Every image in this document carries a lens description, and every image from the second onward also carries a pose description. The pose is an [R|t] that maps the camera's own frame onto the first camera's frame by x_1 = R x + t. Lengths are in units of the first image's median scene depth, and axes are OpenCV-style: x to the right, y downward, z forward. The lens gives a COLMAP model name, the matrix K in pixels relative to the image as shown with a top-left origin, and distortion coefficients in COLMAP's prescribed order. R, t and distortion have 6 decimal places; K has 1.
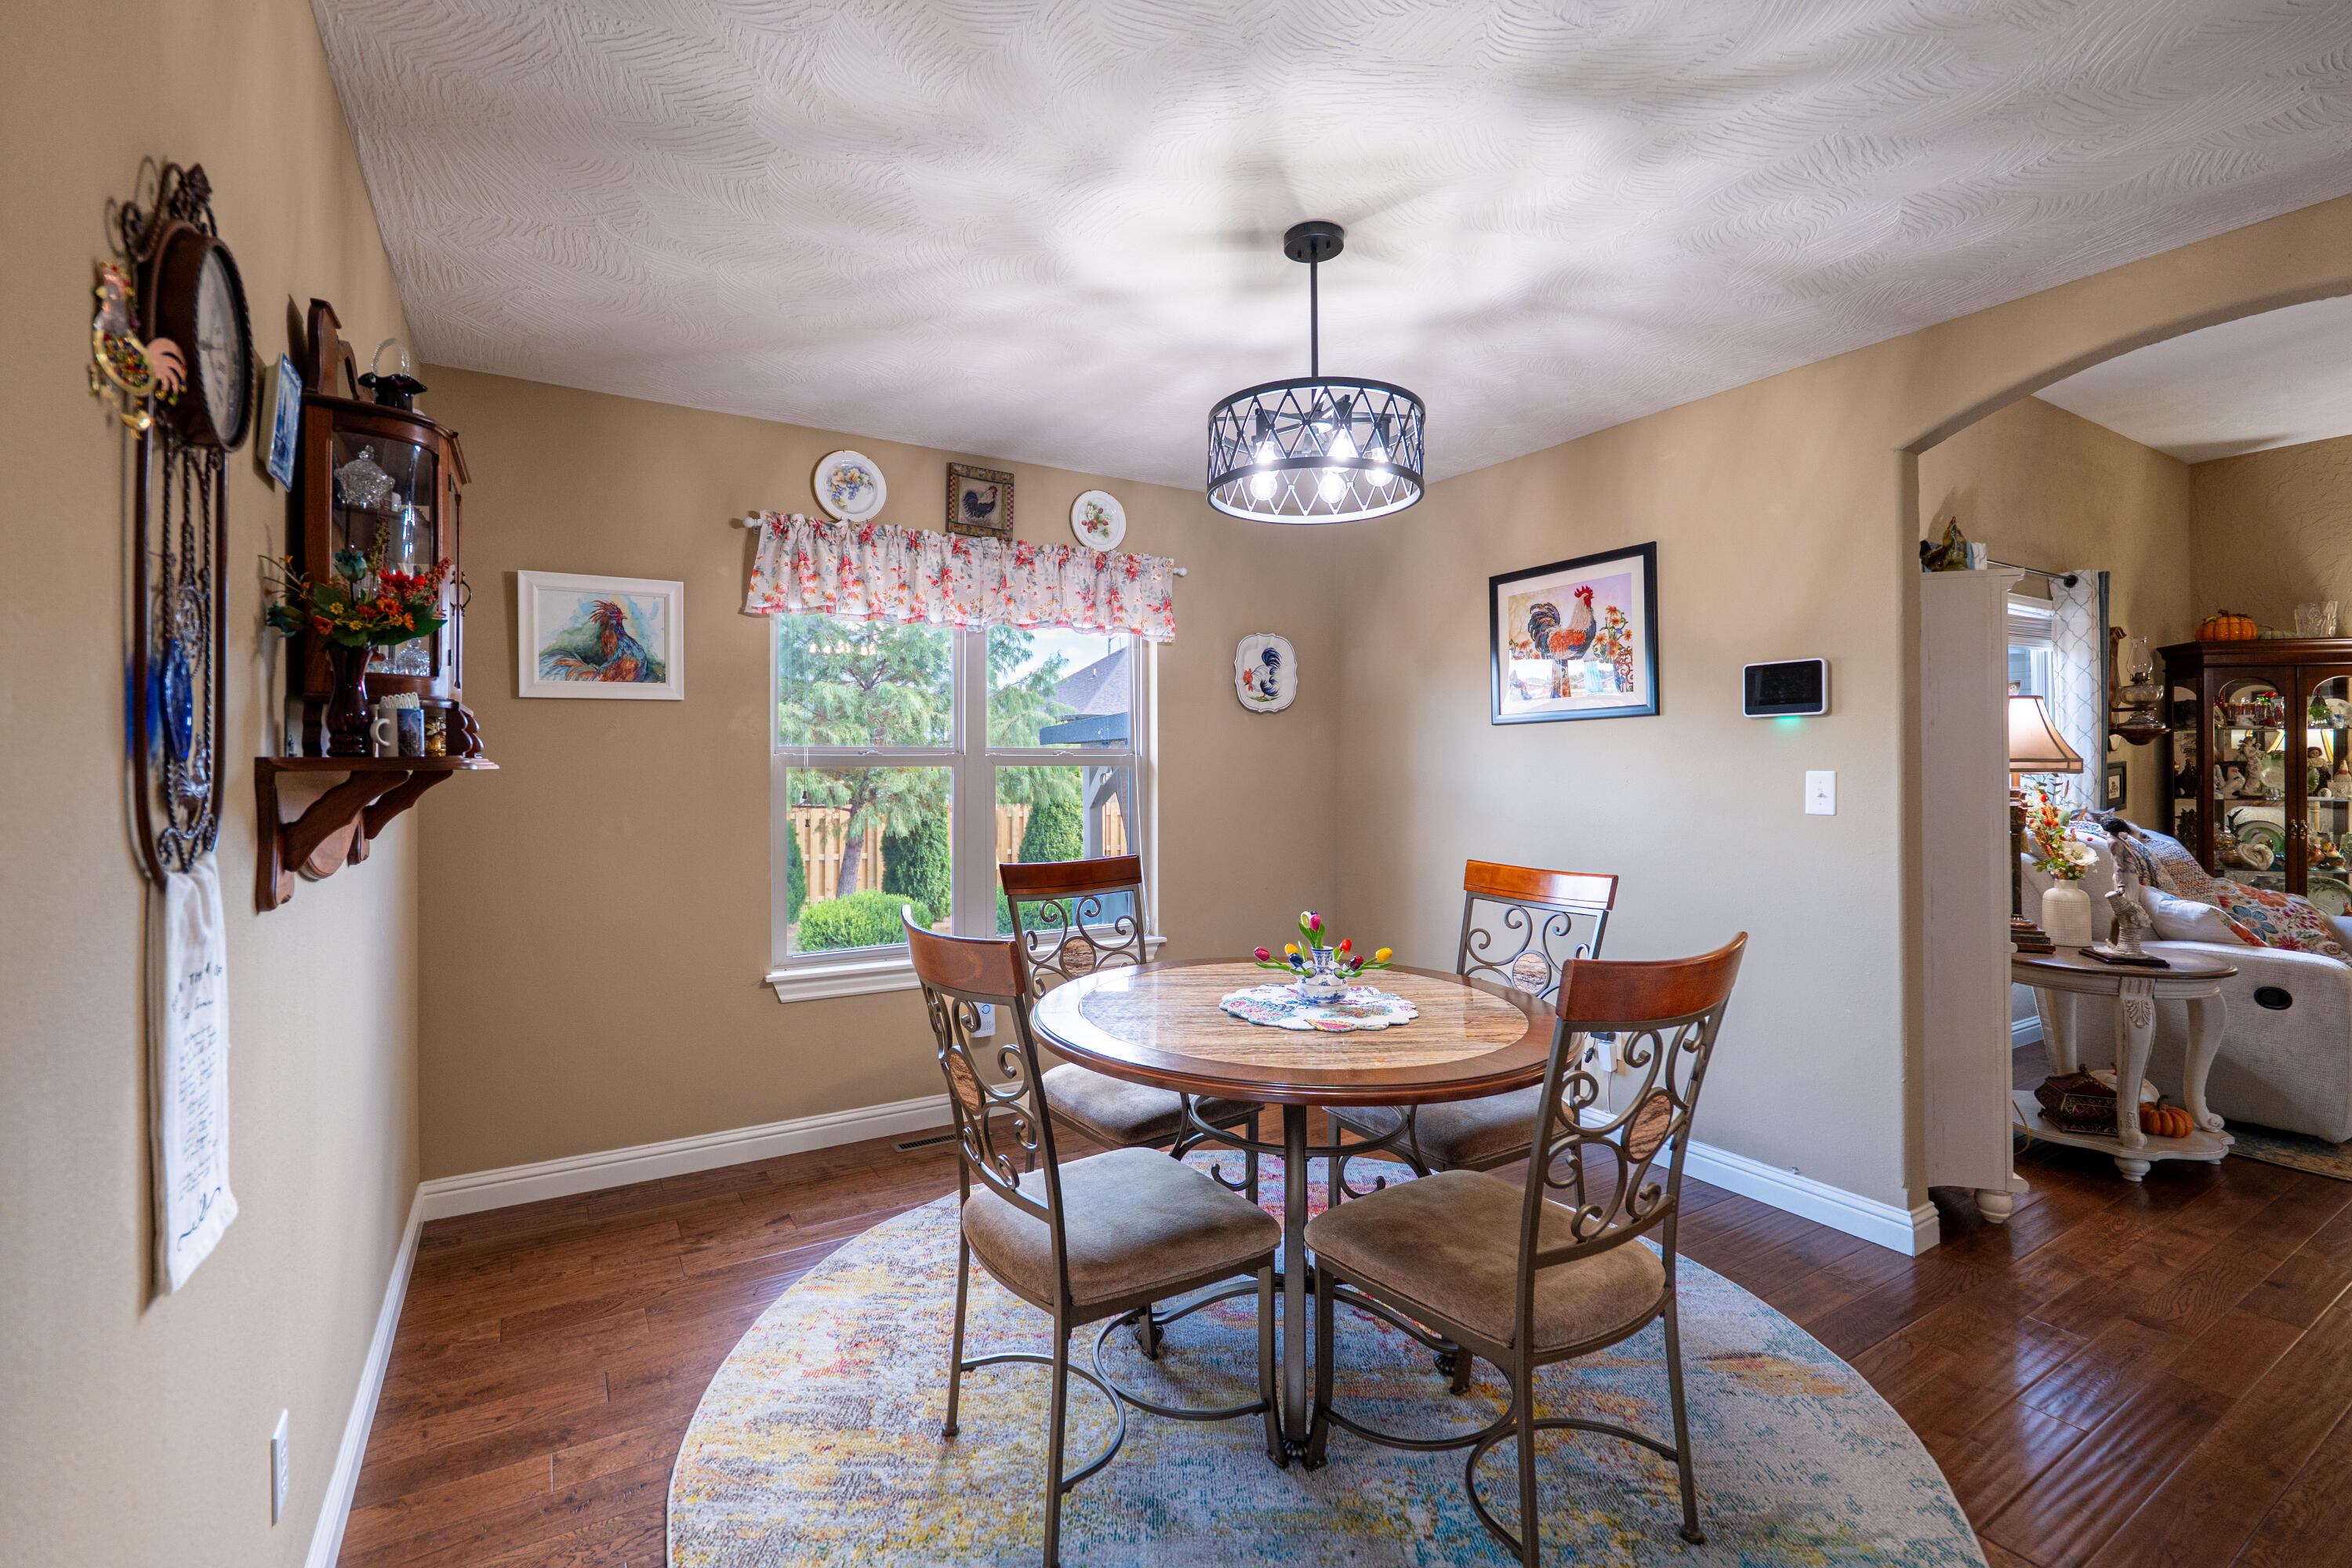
lens RADIAL K [[1022.9, 0, 1135.9], [0, 1022.9, 755.3], [0, 0, 1]] dist [-0.000363, 0.000002]
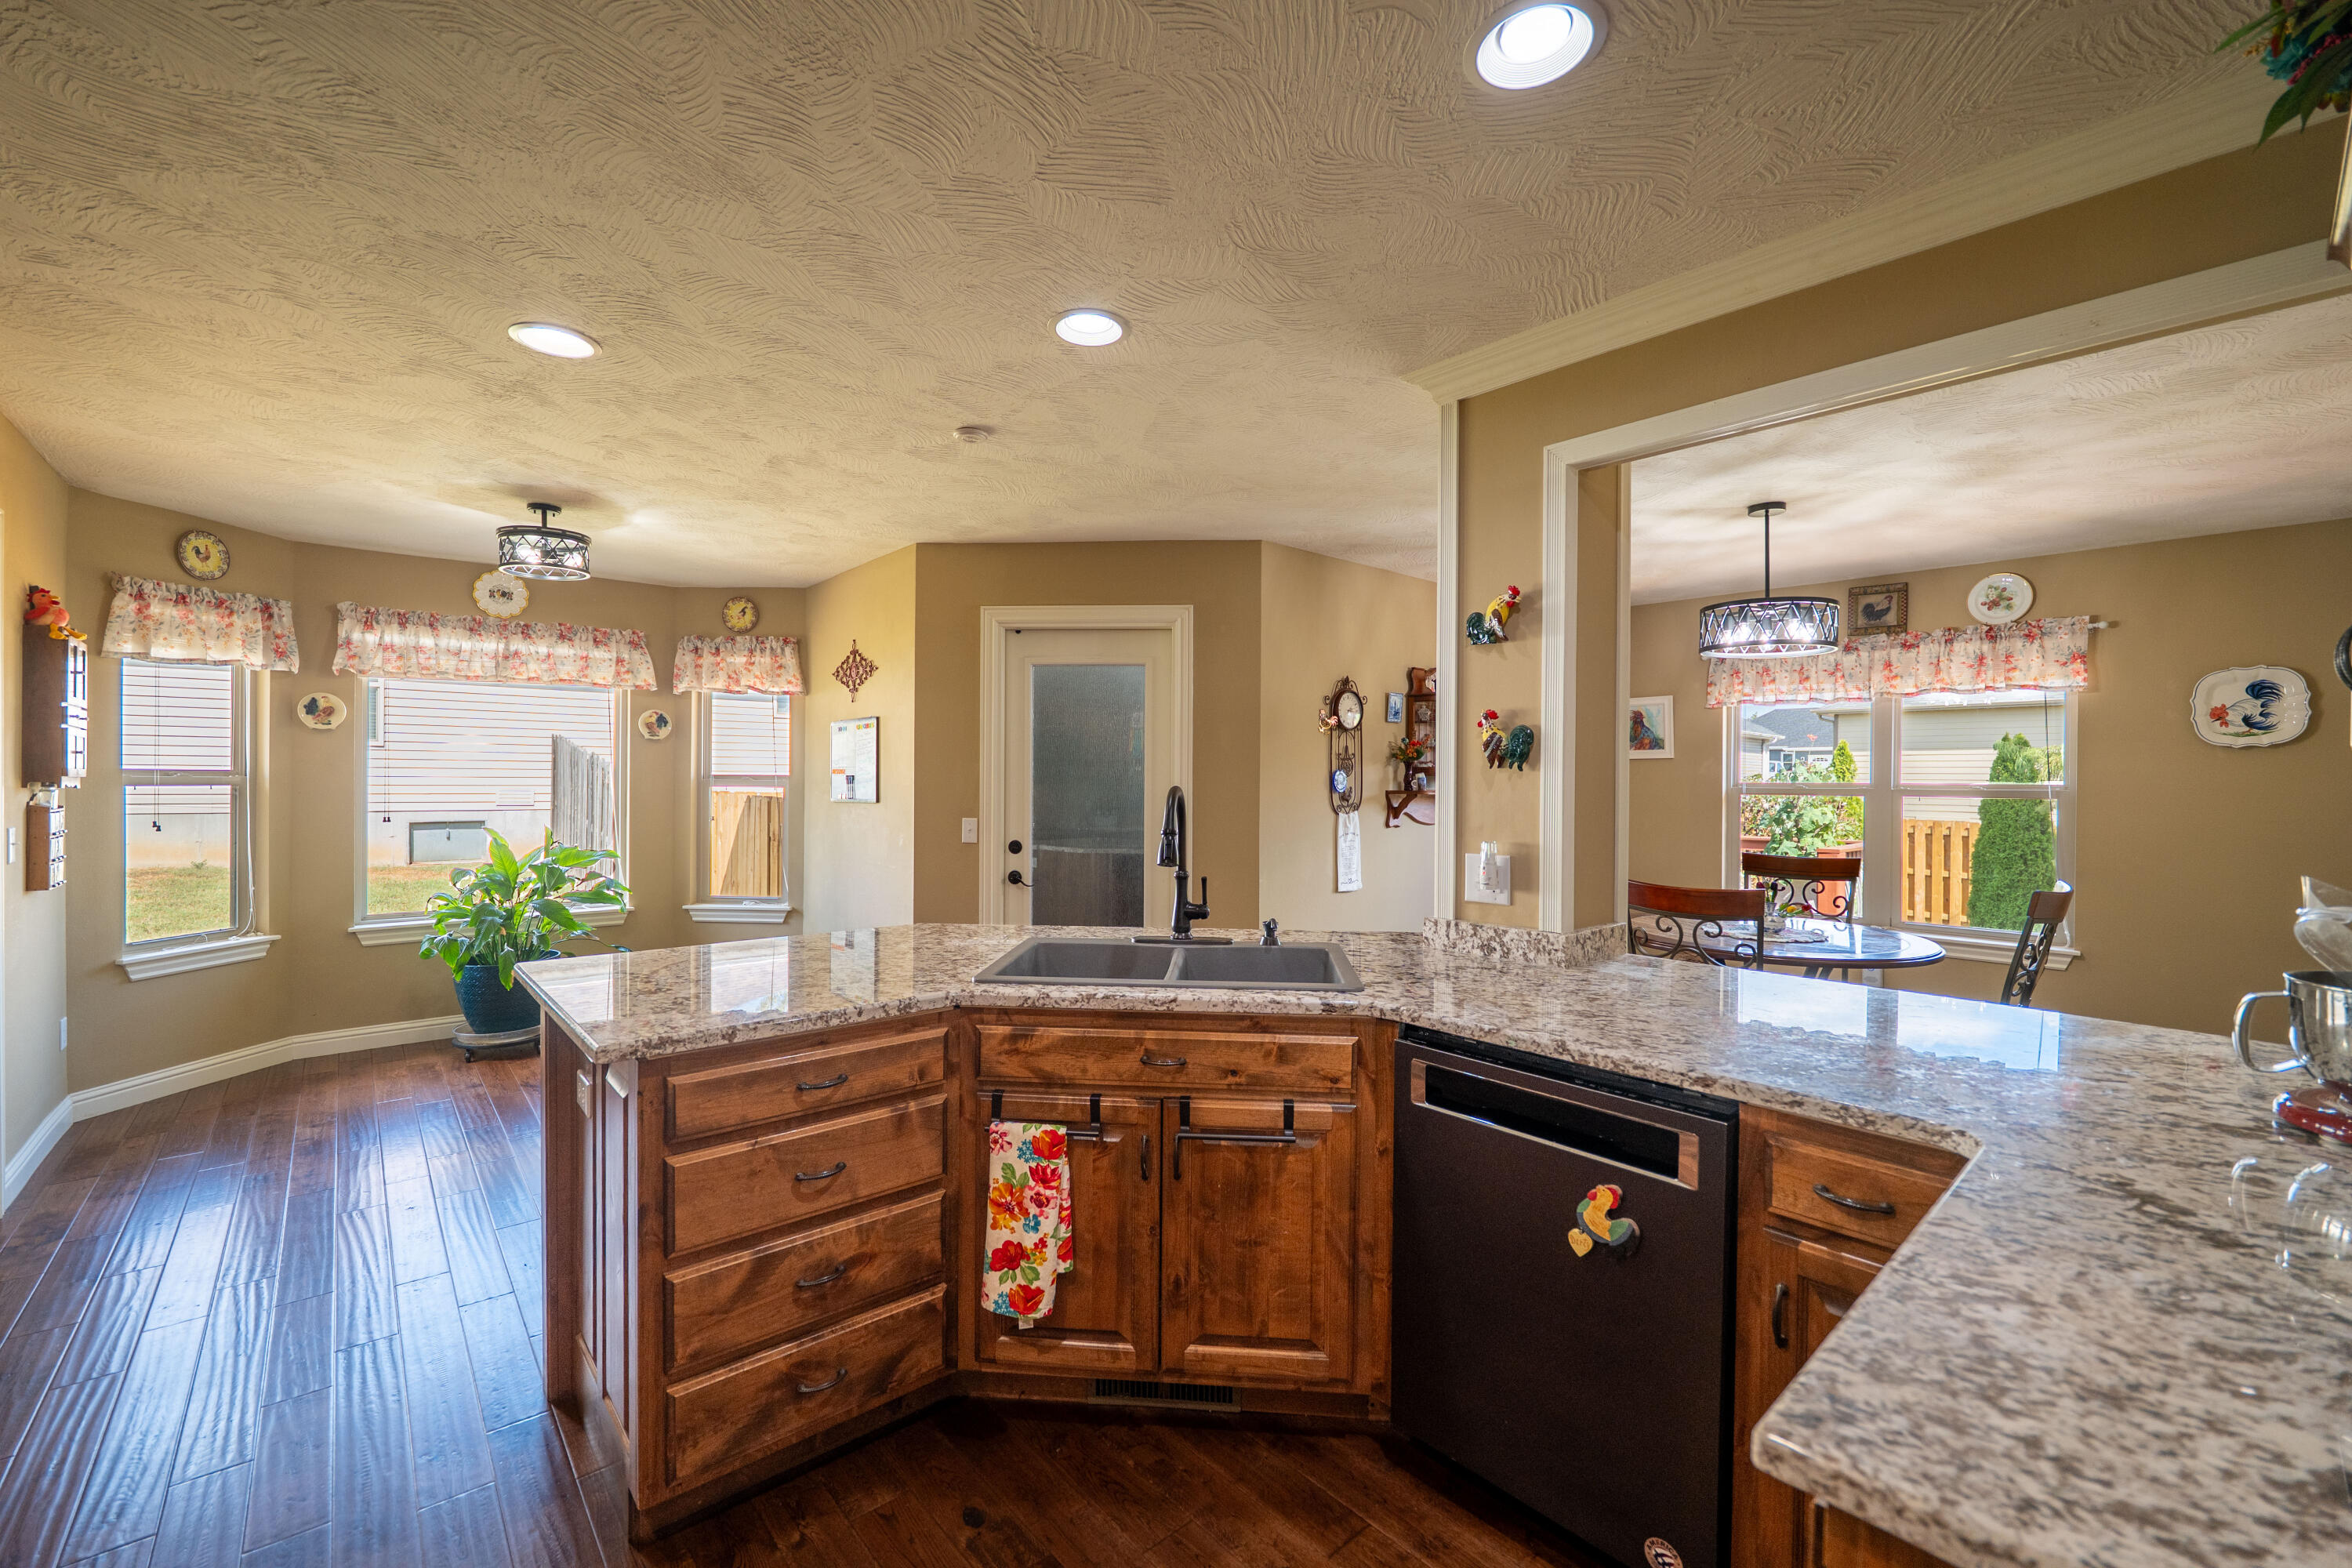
lens RADIAL K [[965.3, 0, 1175.3], [0, 965.3, 784.4], [0, 0, 1]] dist [-0.013034, 0.000815]
pose [[0.182017, 0.011486, -0.983228, 0.961372], [0.004443, 0.999912, 0.012503, -0.026648], [0.983285, -0.006644, 0.181950, -0.191770]]
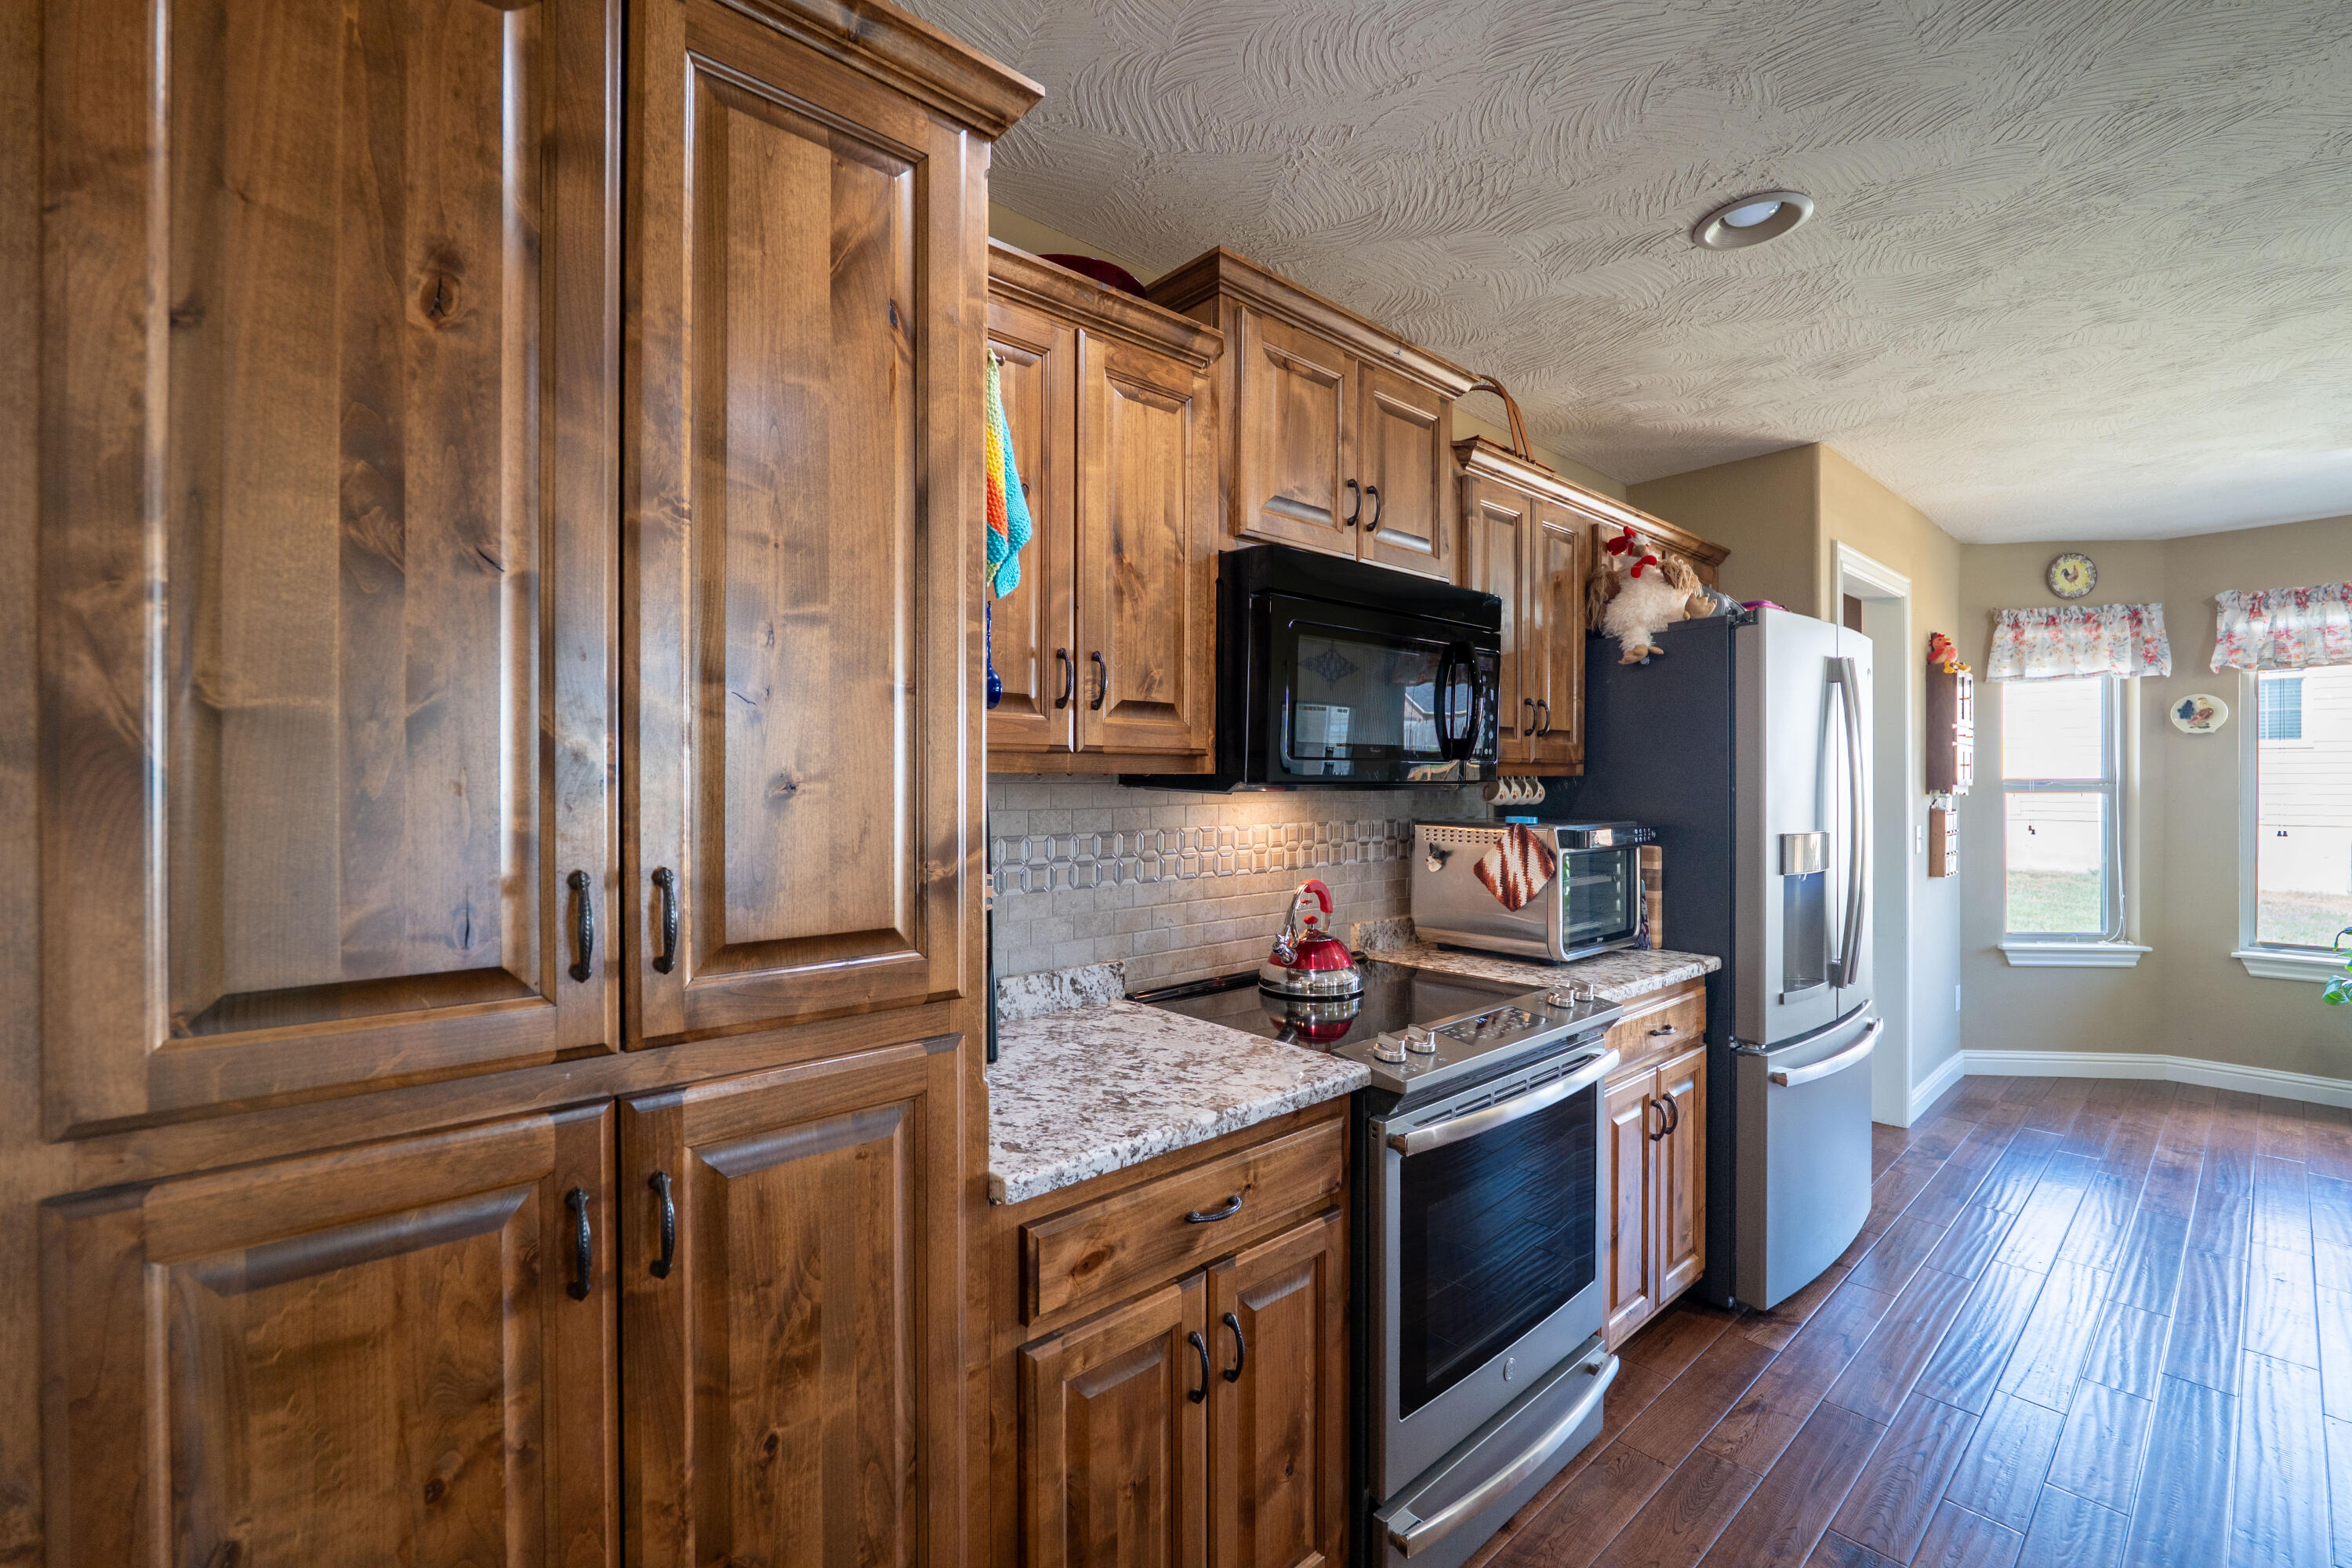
lens RADIAL K [[965.3, 0, 1140.1], [0, 965.3, 782.0], [0, 0, 1]] dist [-0.013034, 0.000815]
pose [[-0.986611, 0.006304, -0.162966, 0.989788], [0.008301, 0.999899, -0.011577, -0.026171], [0.162877, -0.012775, -0.986564, -0.132406]]
